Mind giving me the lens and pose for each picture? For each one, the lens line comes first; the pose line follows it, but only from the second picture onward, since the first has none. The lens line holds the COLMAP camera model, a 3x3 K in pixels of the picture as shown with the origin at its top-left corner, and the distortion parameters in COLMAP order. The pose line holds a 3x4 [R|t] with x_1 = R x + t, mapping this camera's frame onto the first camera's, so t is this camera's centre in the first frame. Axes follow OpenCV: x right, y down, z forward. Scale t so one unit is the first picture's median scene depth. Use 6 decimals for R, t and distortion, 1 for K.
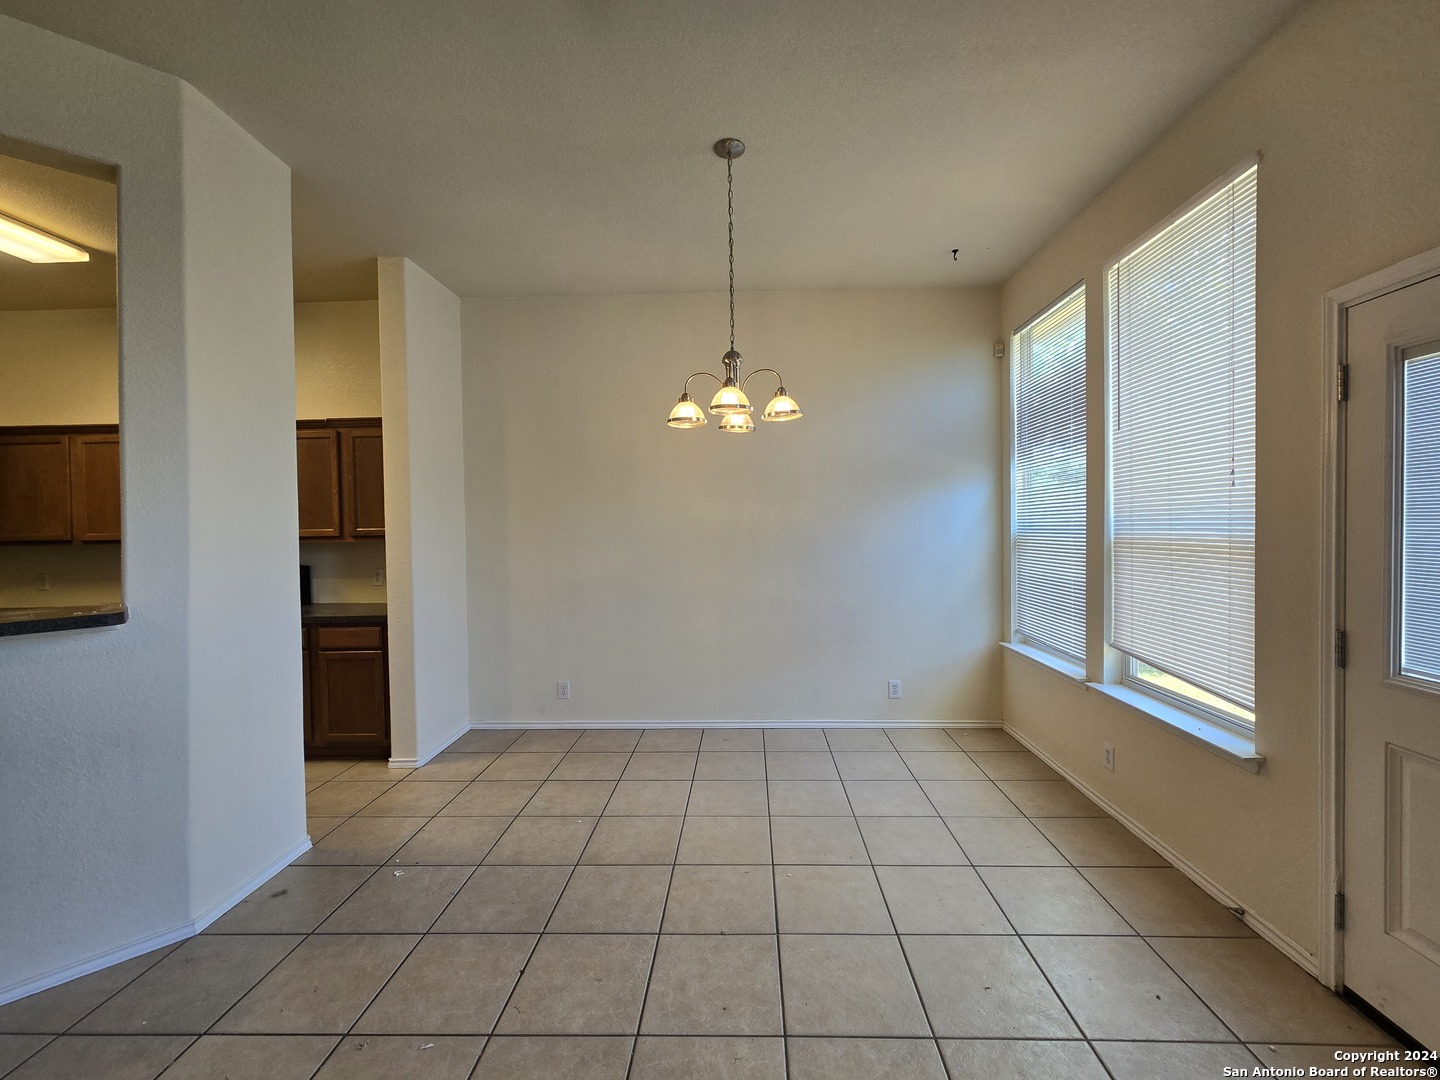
lens RADIAL K [[593.6, 0, 737.0], [0, 593.6, 535.5], [0, 0, 1]] dist [-0.000557, -0.000040]
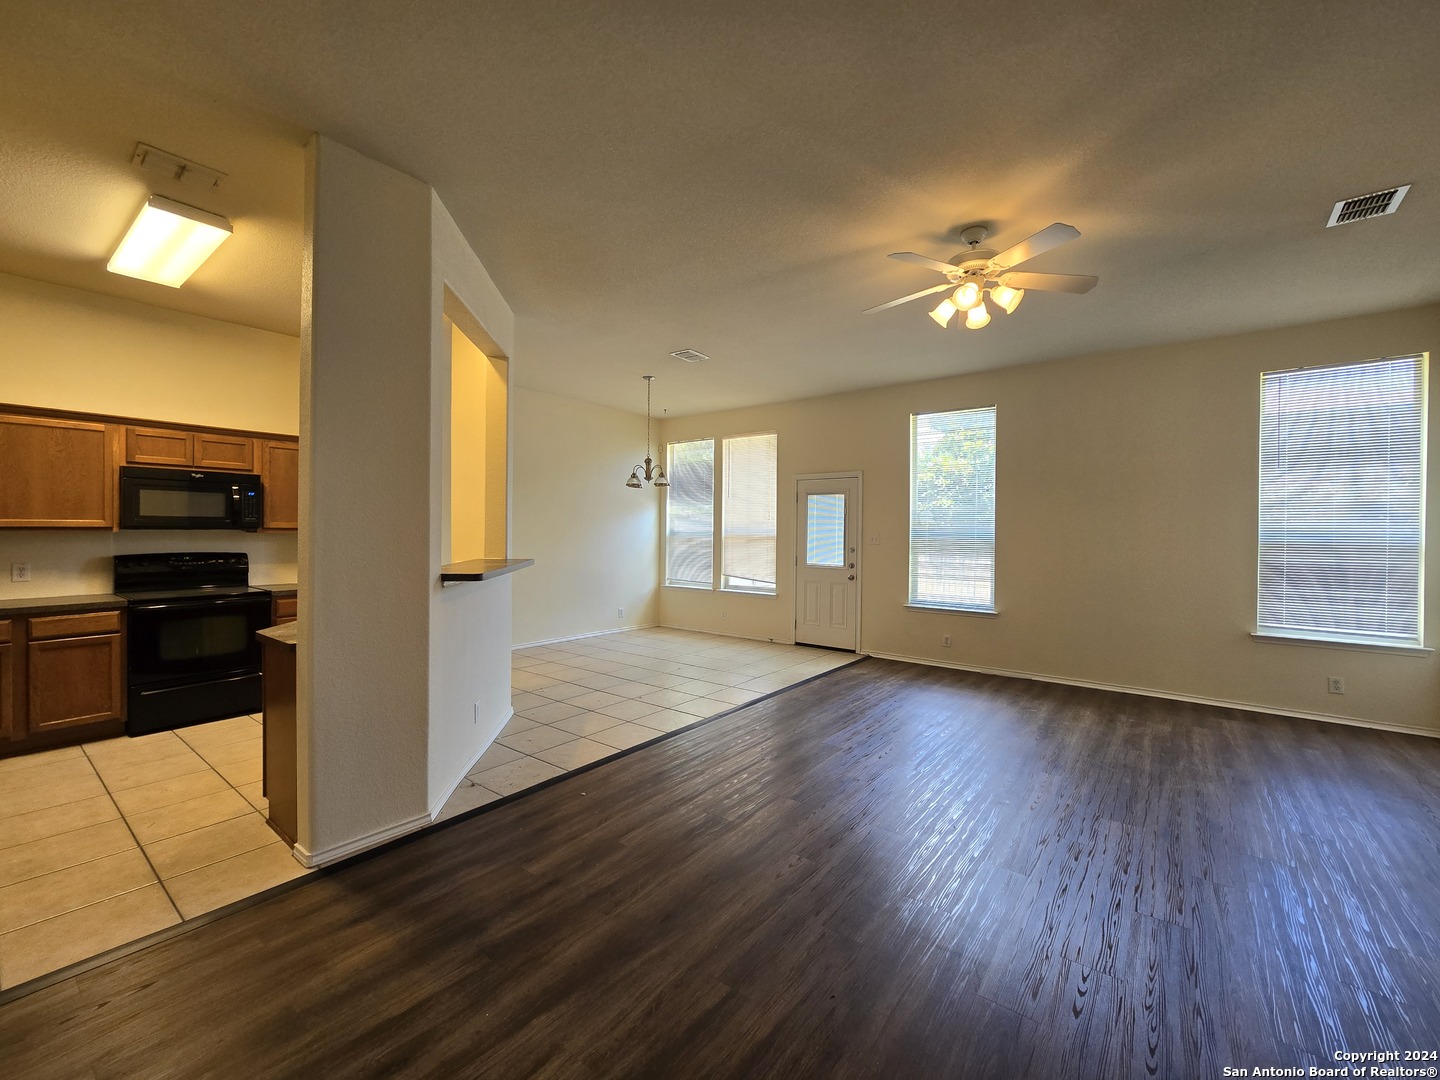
lens RADIAL K [[590.2, 0, 732.3], [0, 590.2, 535.5], [0, 0, 1]] dist [0.000825, 0.000157]
pose [[0.580963, 0.013583, 0.813816, -1.201252], [-0.003759, 0.999895, -0.014005, 0.031378], [-0.813921, 0.005078, 0.580953, -0.479801]]
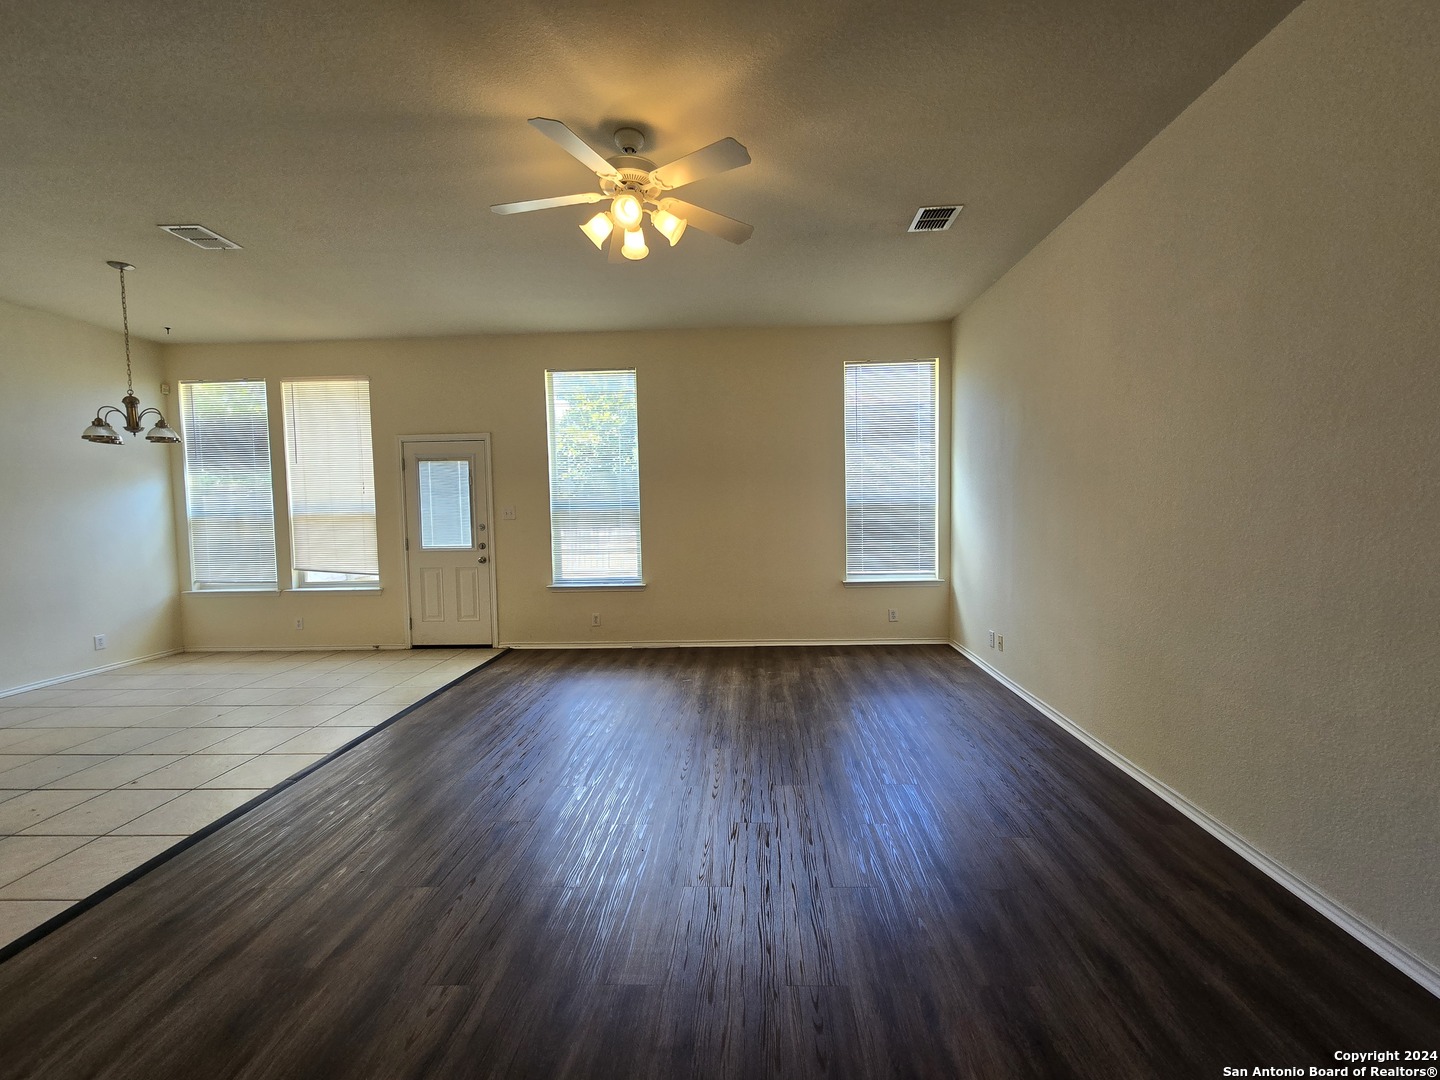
lens RADIAL K [[590.2, 0, 732.3], [0, 590.2, 535.5], [0, 0, 1]] dist [0.000825, 0.000157]
pose [[0.004041, -0.039346, 0.999217, -1.040172], [0.035202, 0.998612, 0.039180, 0.033428], [-0.999372, 0.035016, 0.005420, -0.383913]]
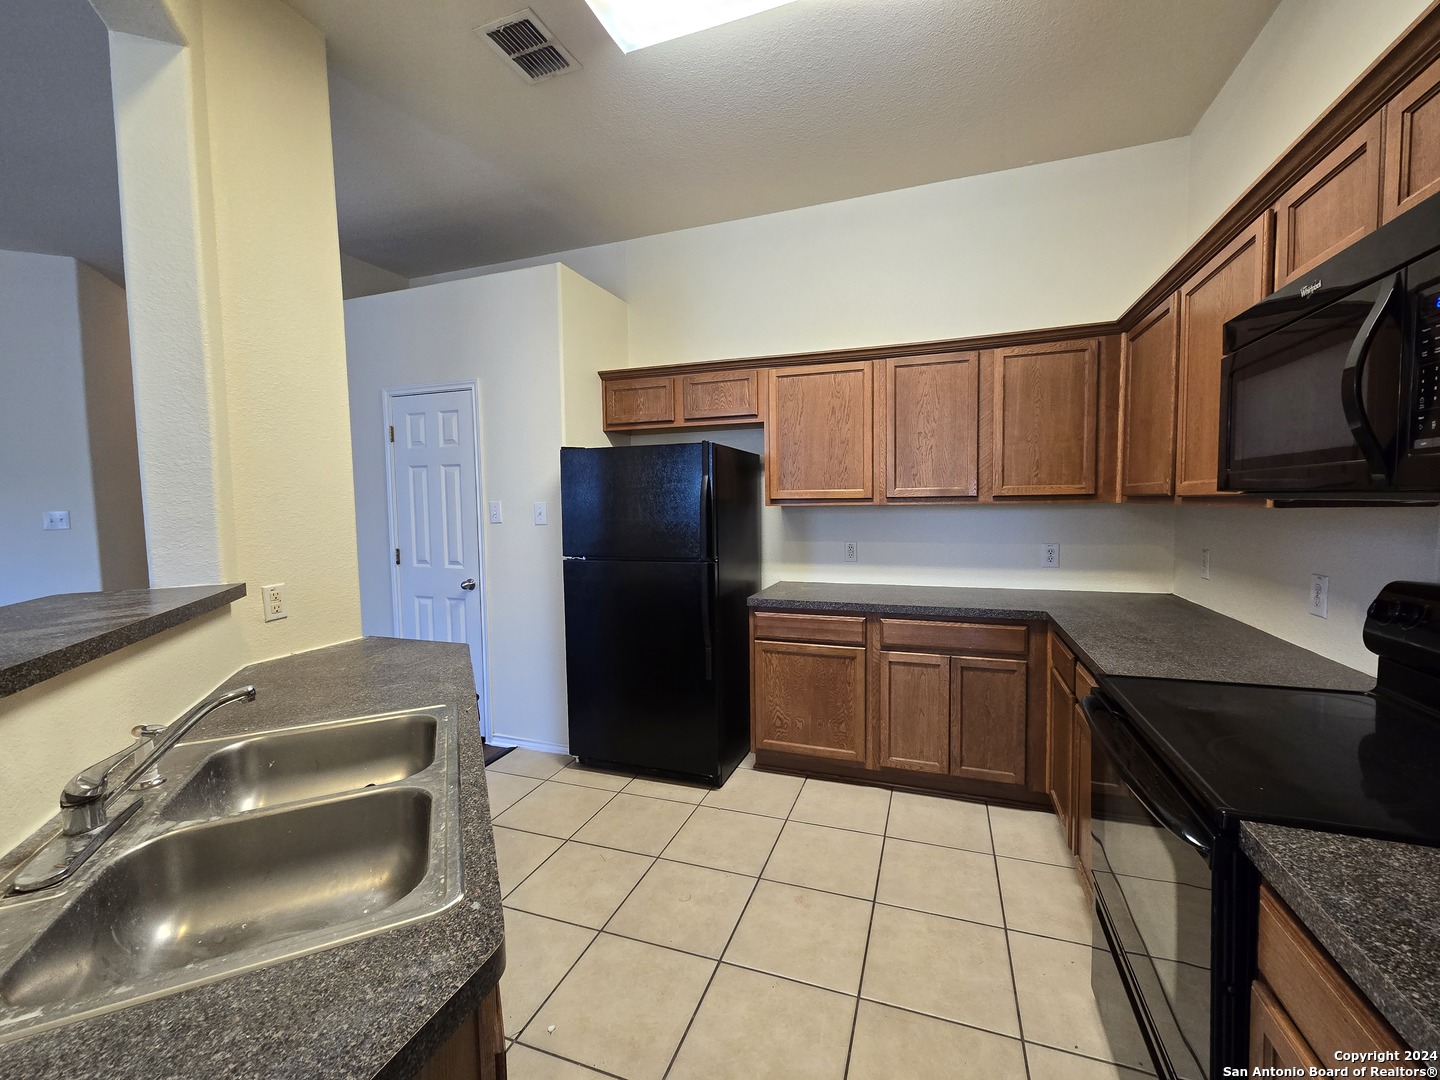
lens RADIAL K [[590.2, 0, 732.3], [0, 590.2, 535.5], [0, 0, 1]] dist [0.000825, 0.000157]
pose [[-0.311661, 0.077119, -0.947059, -0.518561], [0.005455, 0.996830, 0.079377, 0.000370], [0.950178, 0.019572, -0.311094, 0.811040]]
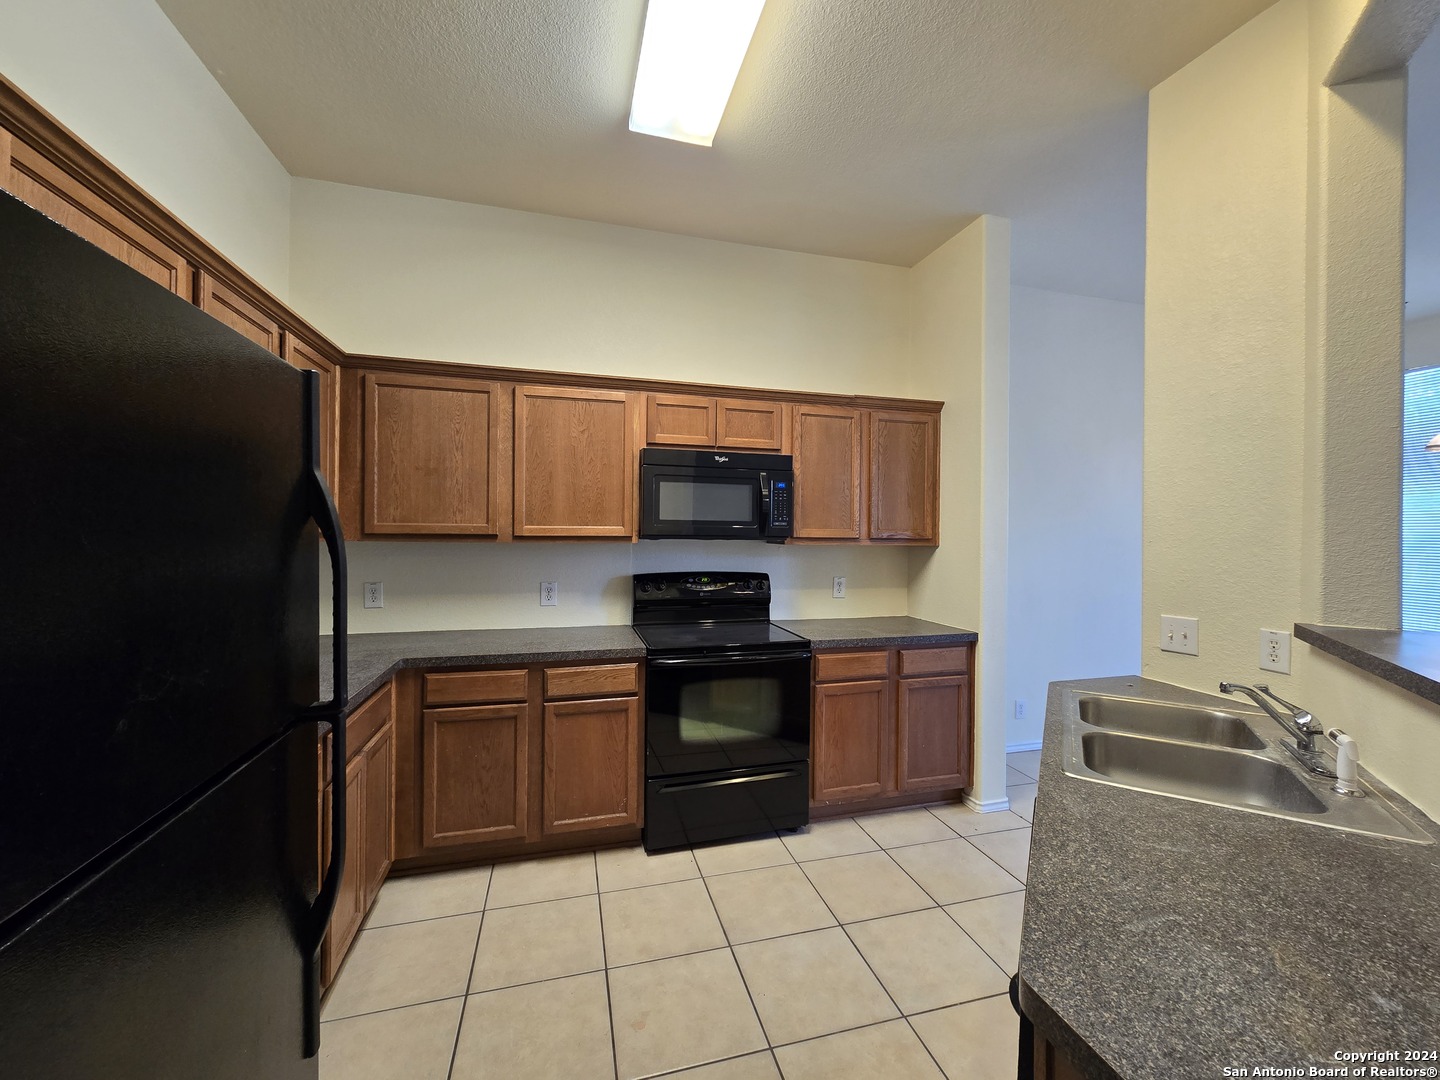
lens RADIAL K [[593.6, 0, 737.0], [0, 593.6, 535.5], [0, 0, 1]] dist [-0.000557, -0.000040]
pose [[0.952782, 0.024792, 0.302643, -1.087706], [-0.020921, 0.999653, -0.016028, 0.014346], [-0.302935, 0.008940, 0.952969, 0.267783]]
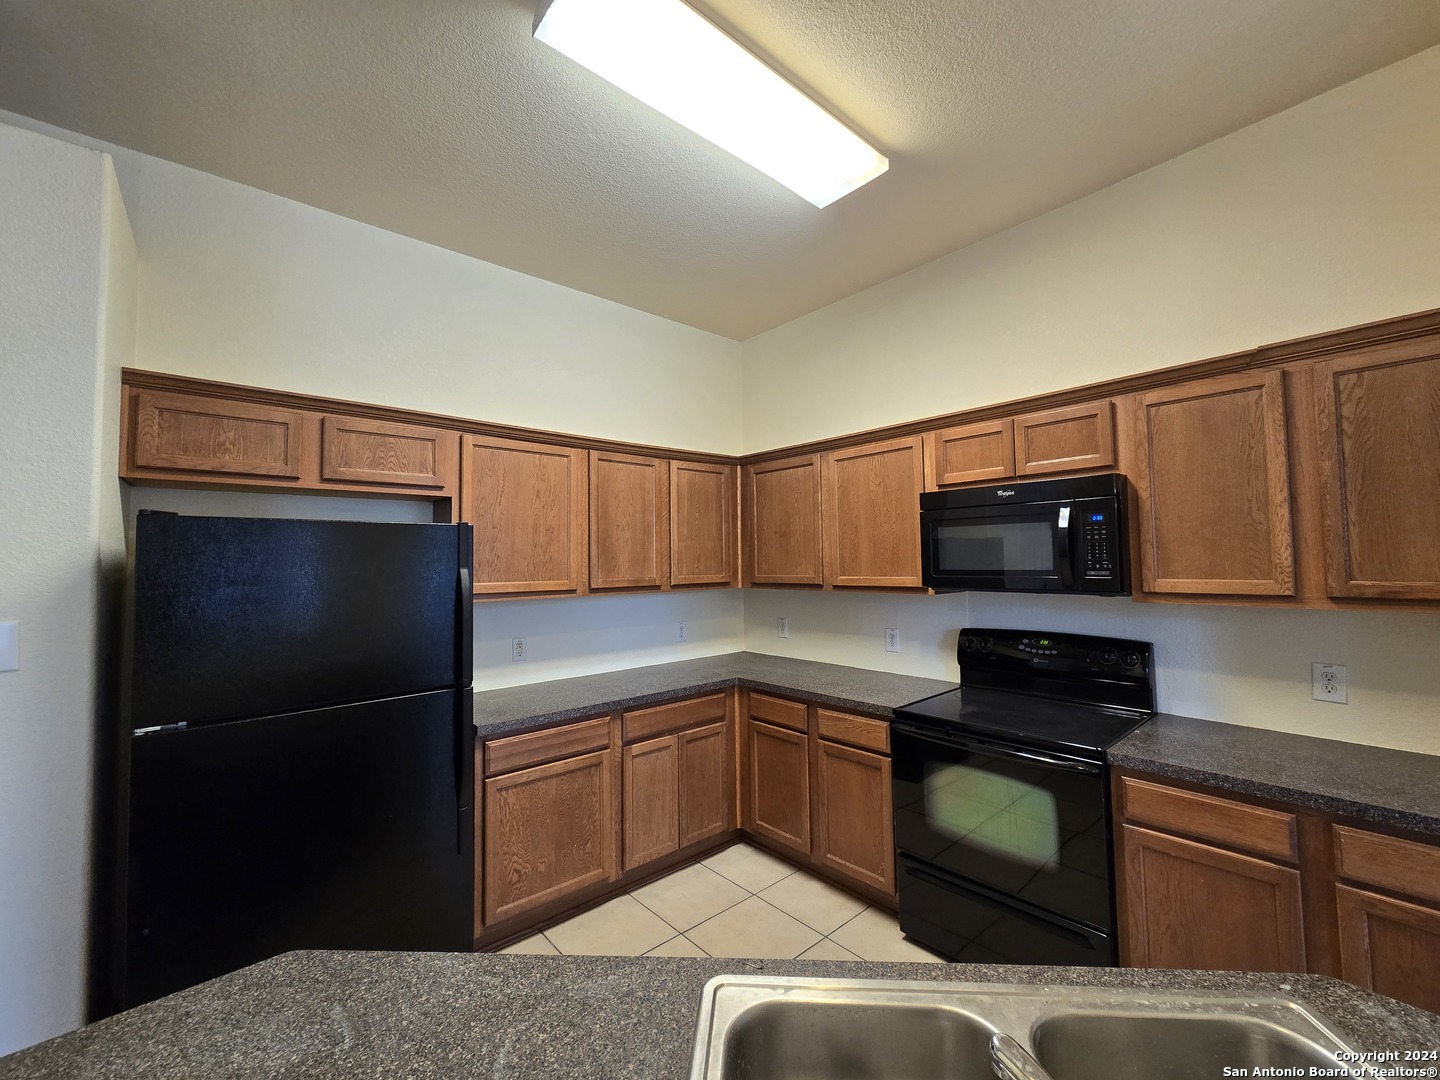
lens RADIAL K [[597.2, 0, 731.4], [0, 597.2, 535.7], [0, 0, 1]] dist [0.002594, 0.000678]
pose [[0.682431, -0.025675, -0.730499, -0.631816], [-0.006465, 0.999132, -0.041156, -0.023840], [0.730921, 0.032809, 0.681673, 0.370925]]
